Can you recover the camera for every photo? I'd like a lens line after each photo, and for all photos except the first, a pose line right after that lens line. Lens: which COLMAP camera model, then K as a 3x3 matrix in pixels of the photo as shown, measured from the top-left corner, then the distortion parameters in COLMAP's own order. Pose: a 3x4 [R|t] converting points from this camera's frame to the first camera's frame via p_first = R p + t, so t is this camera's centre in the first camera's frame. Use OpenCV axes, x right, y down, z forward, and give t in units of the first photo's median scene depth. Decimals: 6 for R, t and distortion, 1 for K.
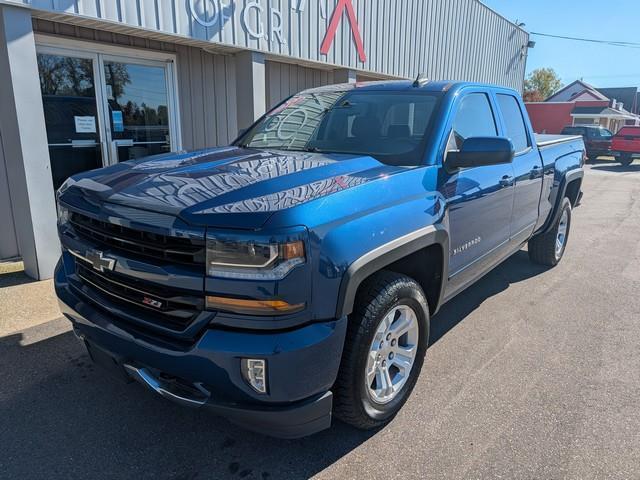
lens RADIAL K [[473.3, 0, 336.3], [0, 473.3, 240.7], [0, 0, 1]] dist [0.009681, -0.005767]
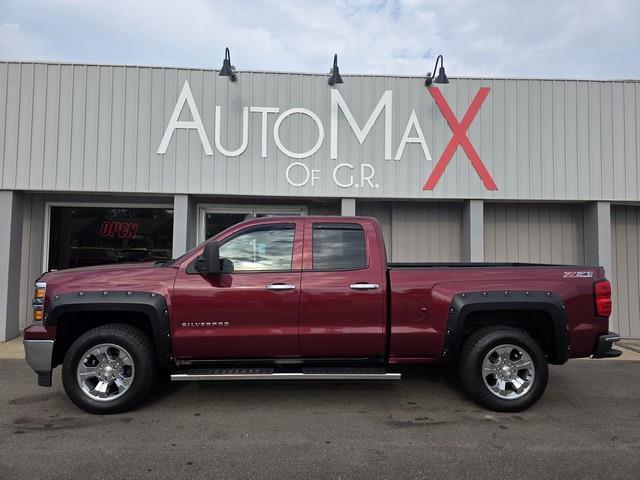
lens RADIAL K [[441.2, 0, 319.1], [0, 441.2, 230.2], [0, 0, 1]] dist [0.051284, -0.050230]
pose [[0.616102, -0.046092, -0.786316, 0.762996], [-0.185168, 0.961834, -0.201465, -0.053663], [0.765592, 0.269724, 0.584053, 0.264360]]
